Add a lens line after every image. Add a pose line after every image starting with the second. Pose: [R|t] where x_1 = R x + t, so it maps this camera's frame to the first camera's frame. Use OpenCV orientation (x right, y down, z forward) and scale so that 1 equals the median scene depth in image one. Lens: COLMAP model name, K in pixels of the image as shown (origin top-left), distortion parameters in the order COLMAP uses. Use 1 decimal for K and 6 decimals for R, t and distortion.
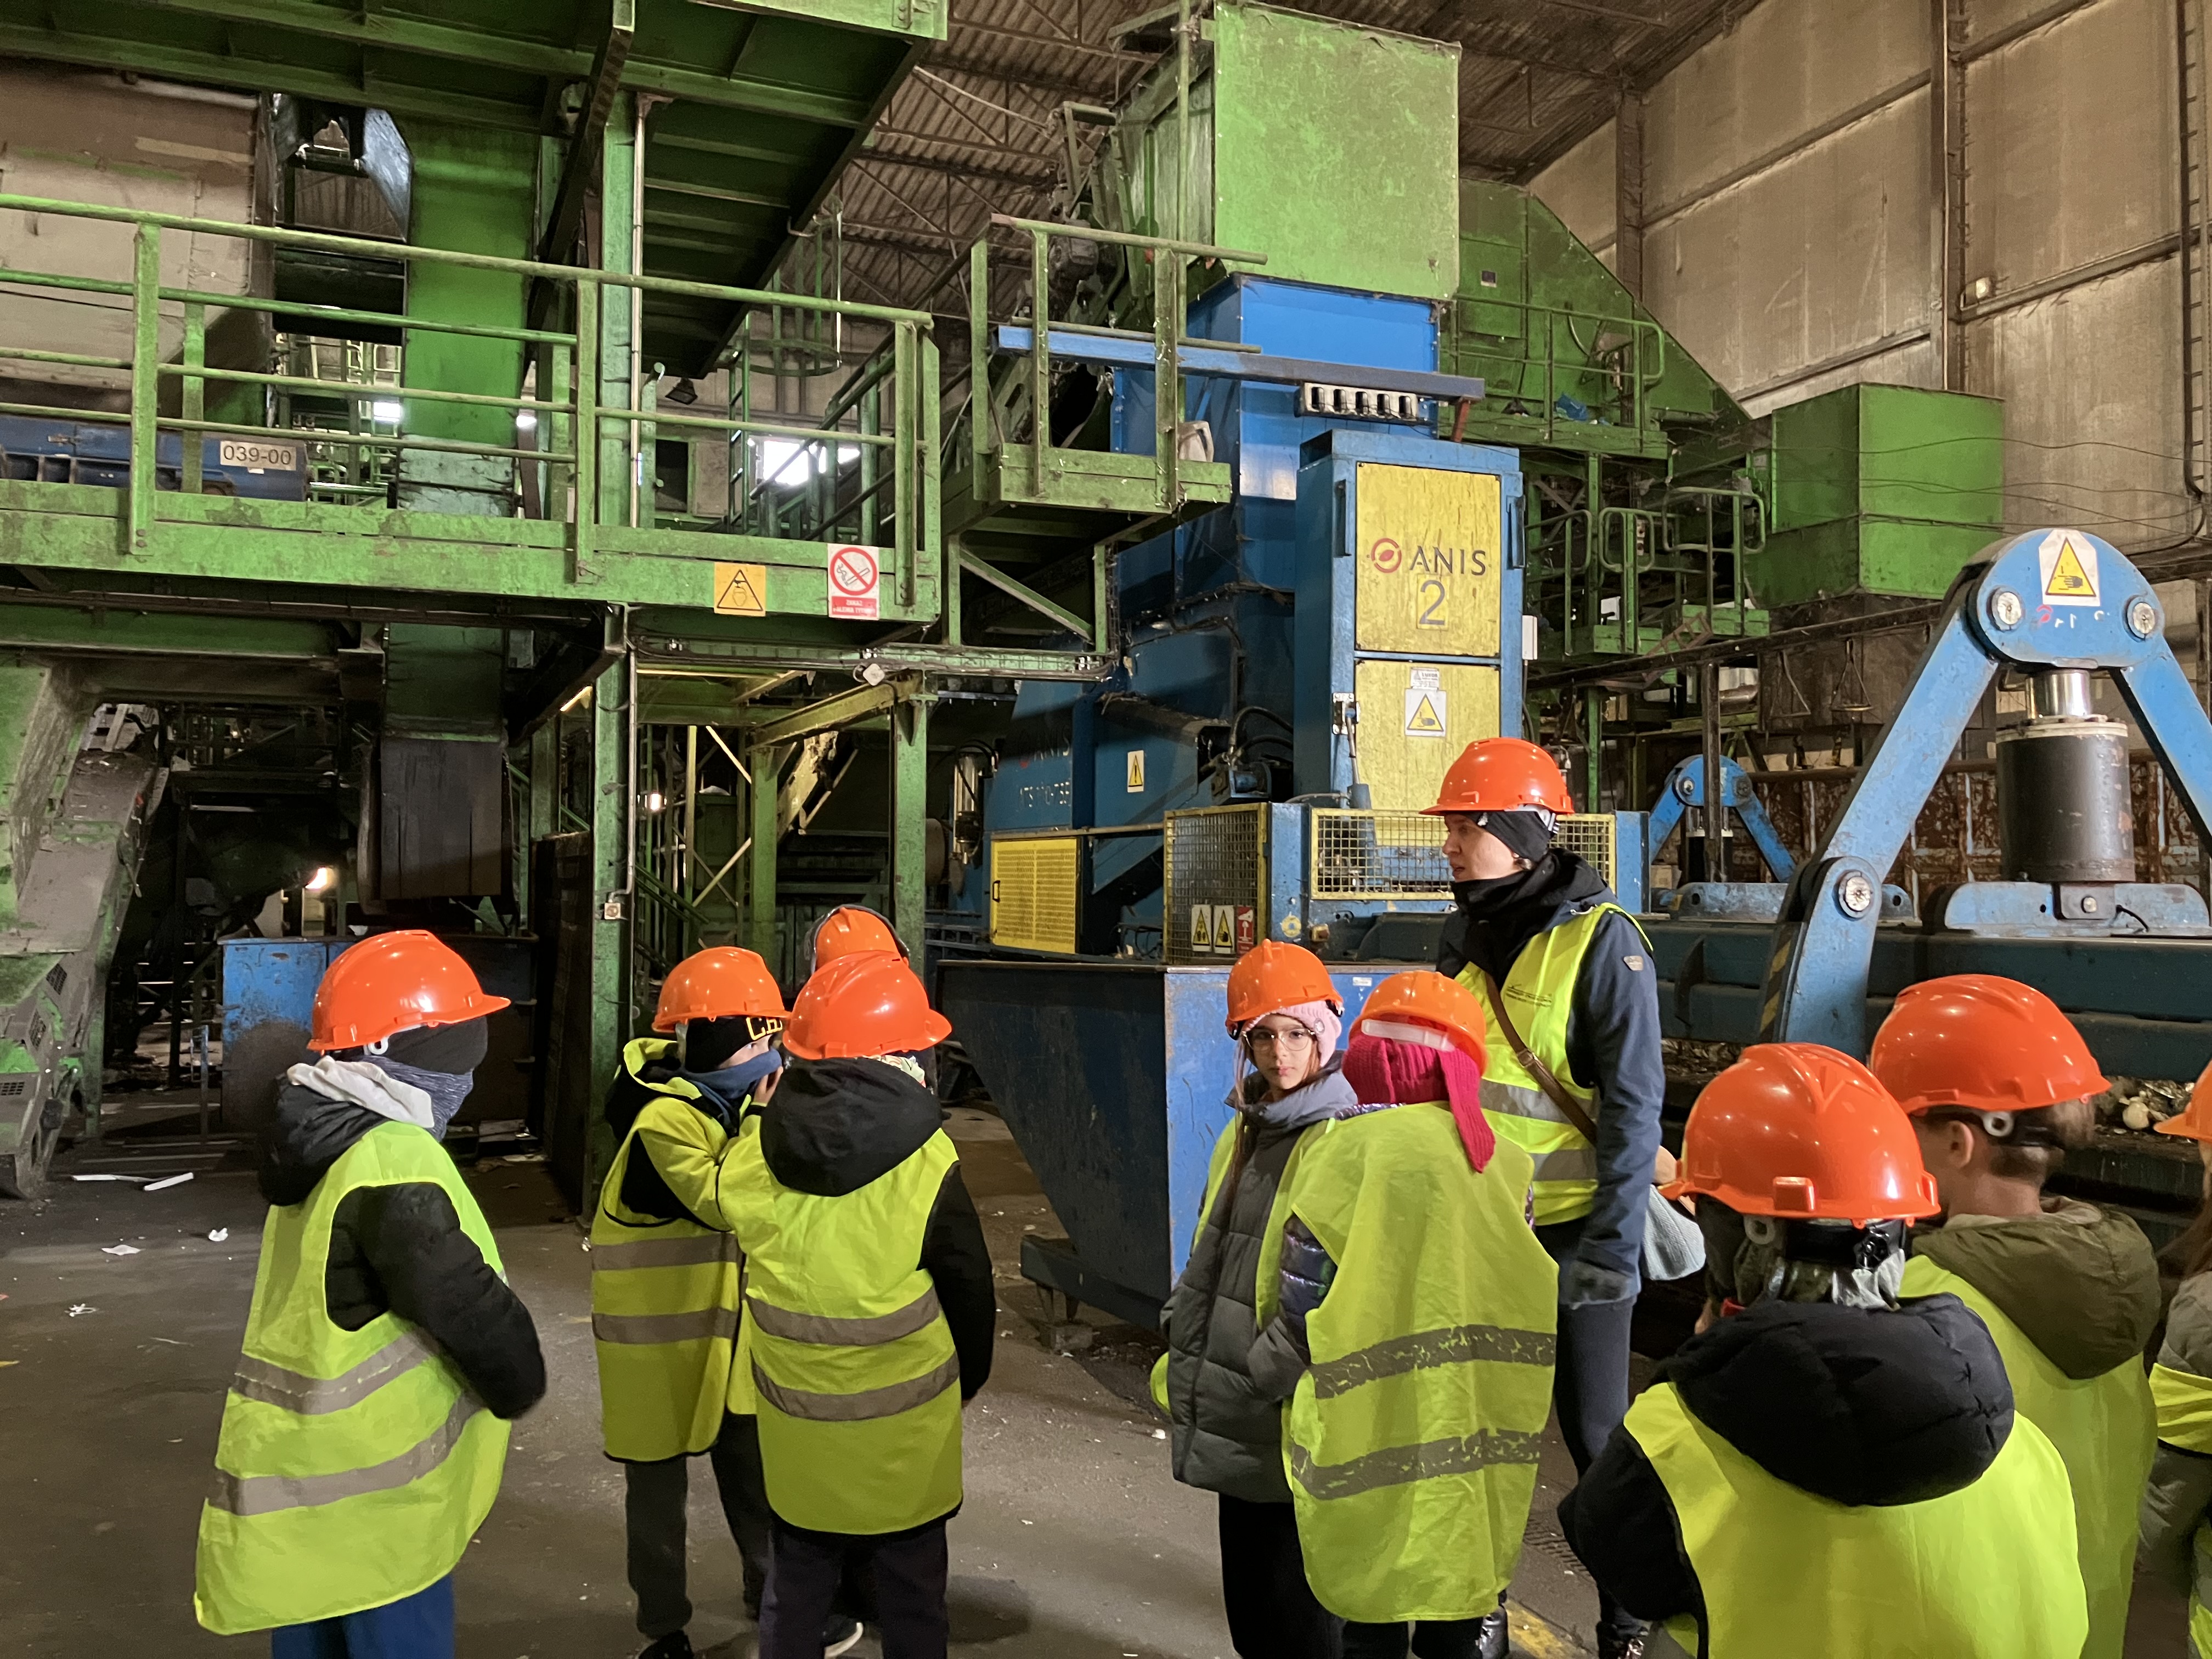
lens RADIAL K [[1776.0, 0, 1106.0], [0, 1776.0, 829.5], [0, 0, 1]] dist [0.047431, -0.121185]
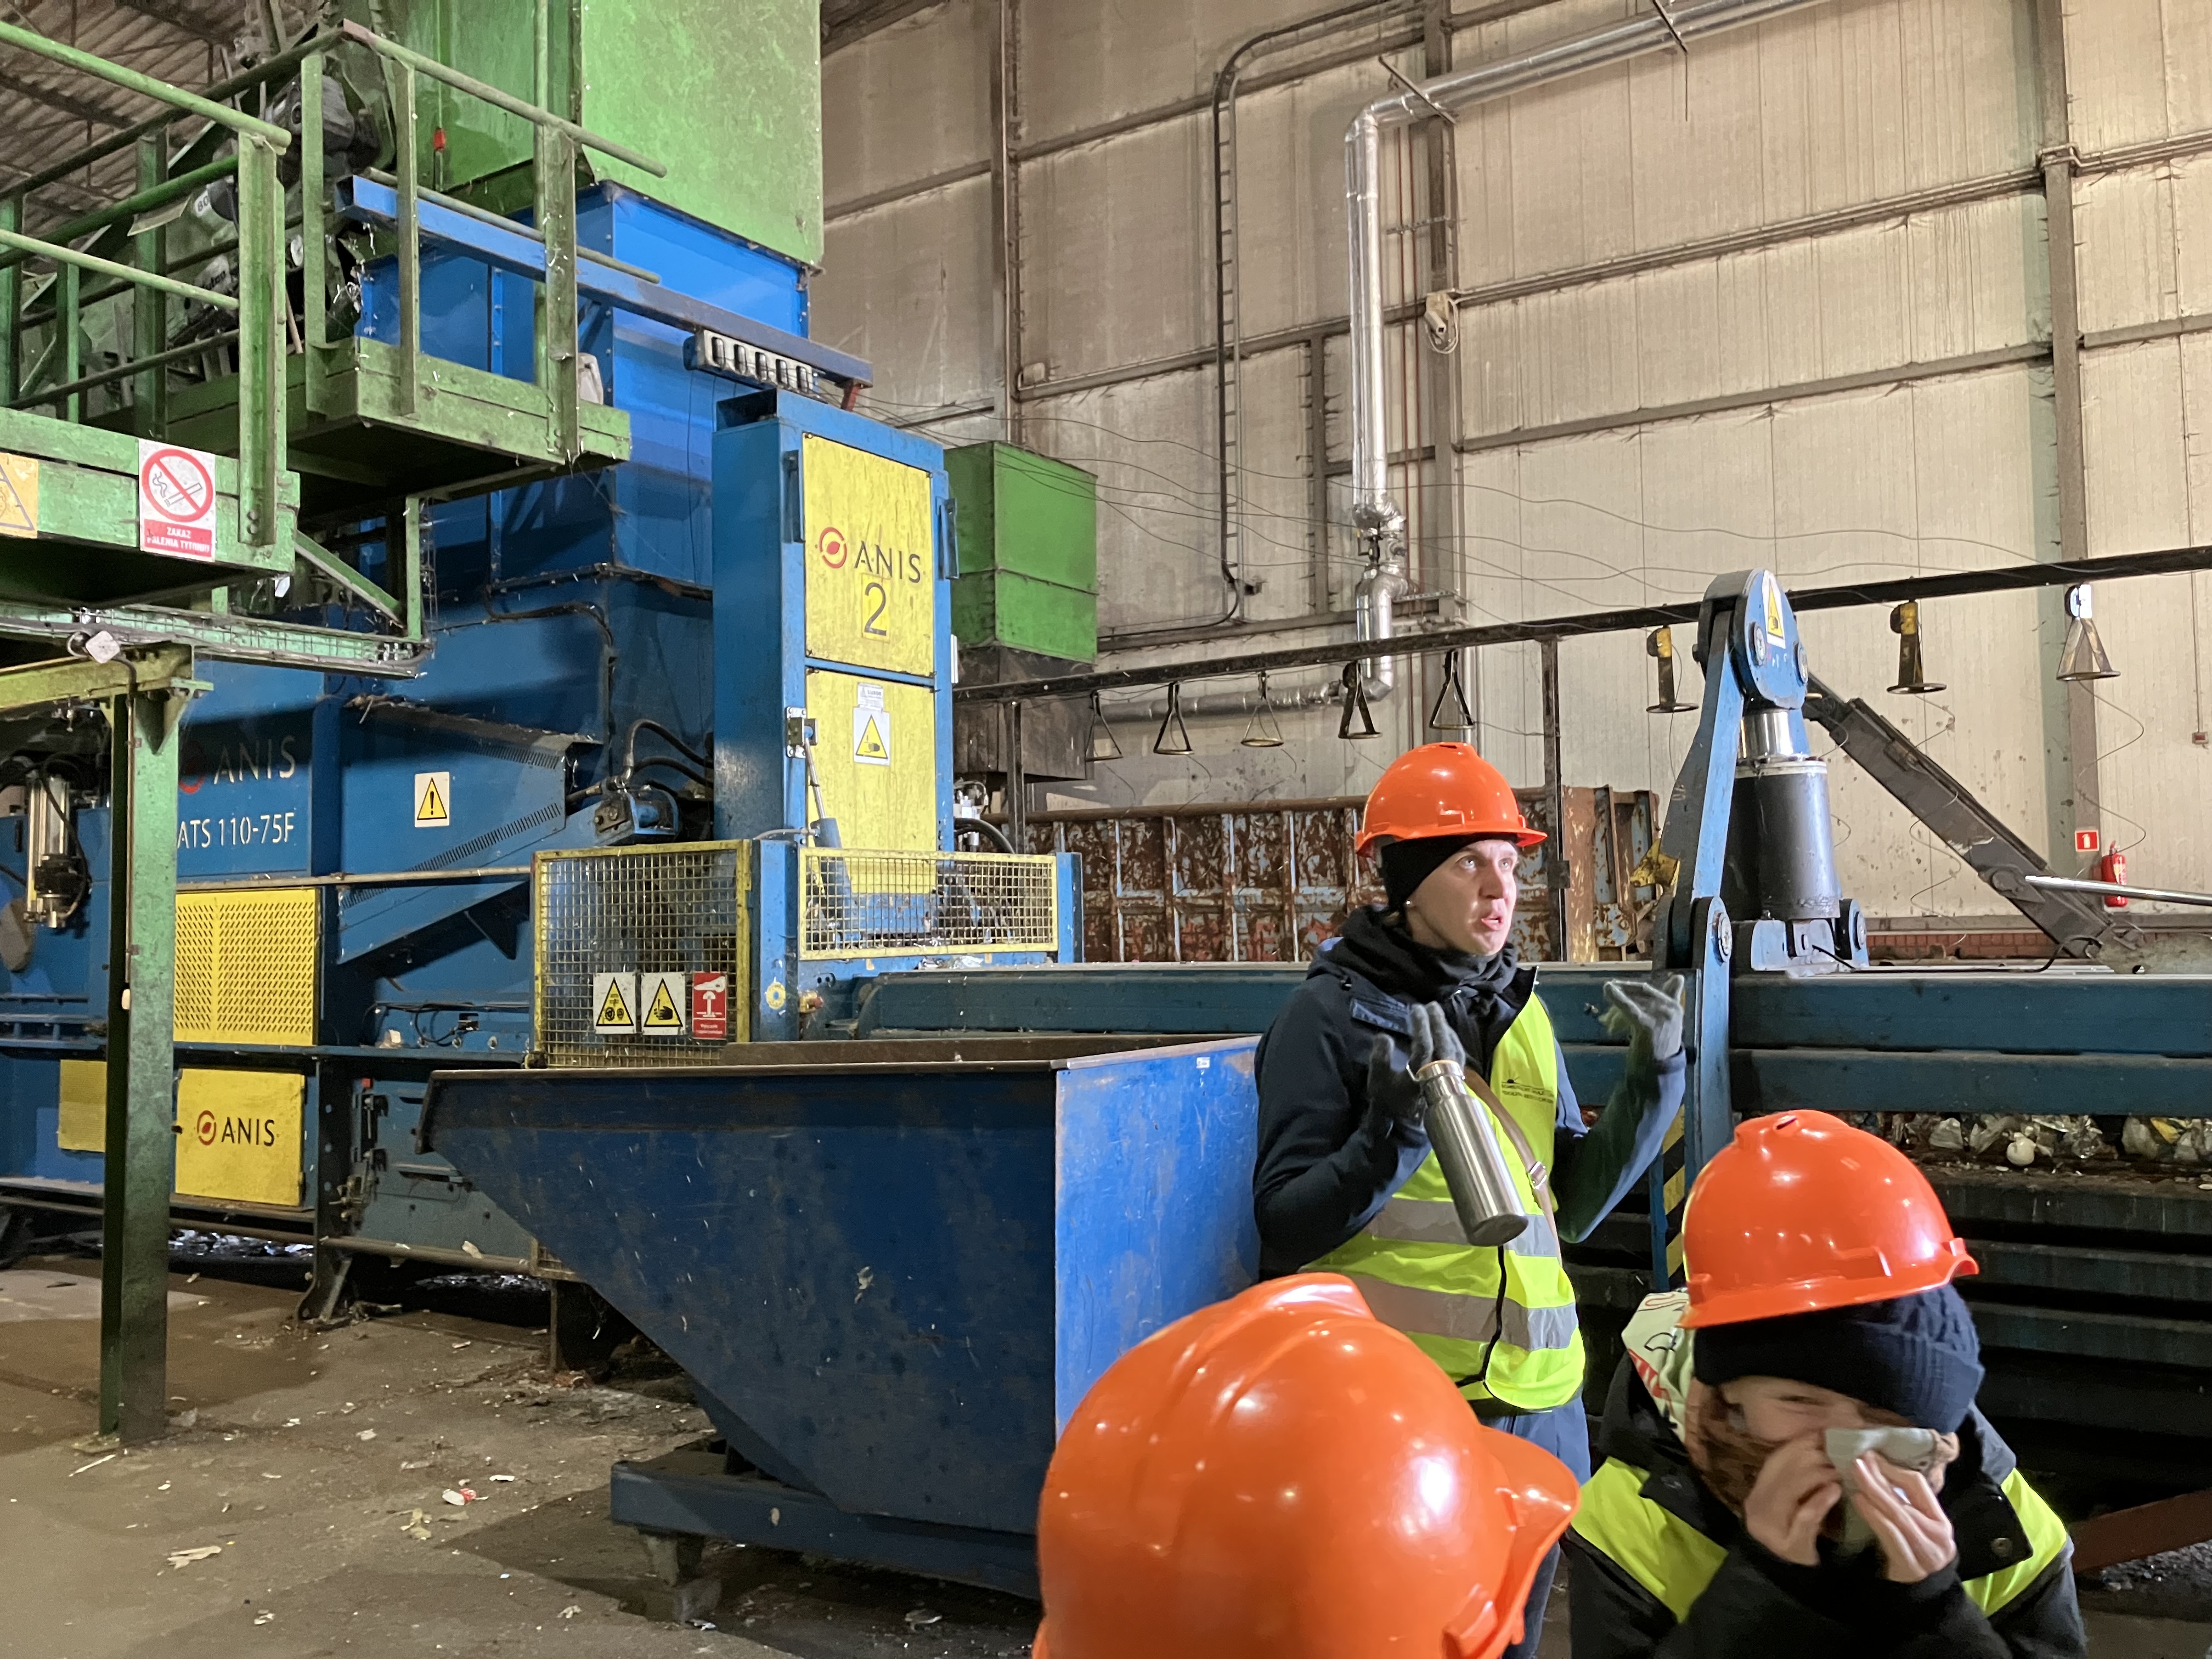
lens RADIAL K [[1774.4, 0, 1106.6], [0, 1774.4, 803.8], [0, 0, 1]] dist [0.040767, -0.176742]
pose [[0.801301, 0.018690, 0.597969, -0.224669], [0.006401, 0.999187, -0.039807, 0.001119], [-0.598227, 0.035725, 0.800530, 0.239269]]
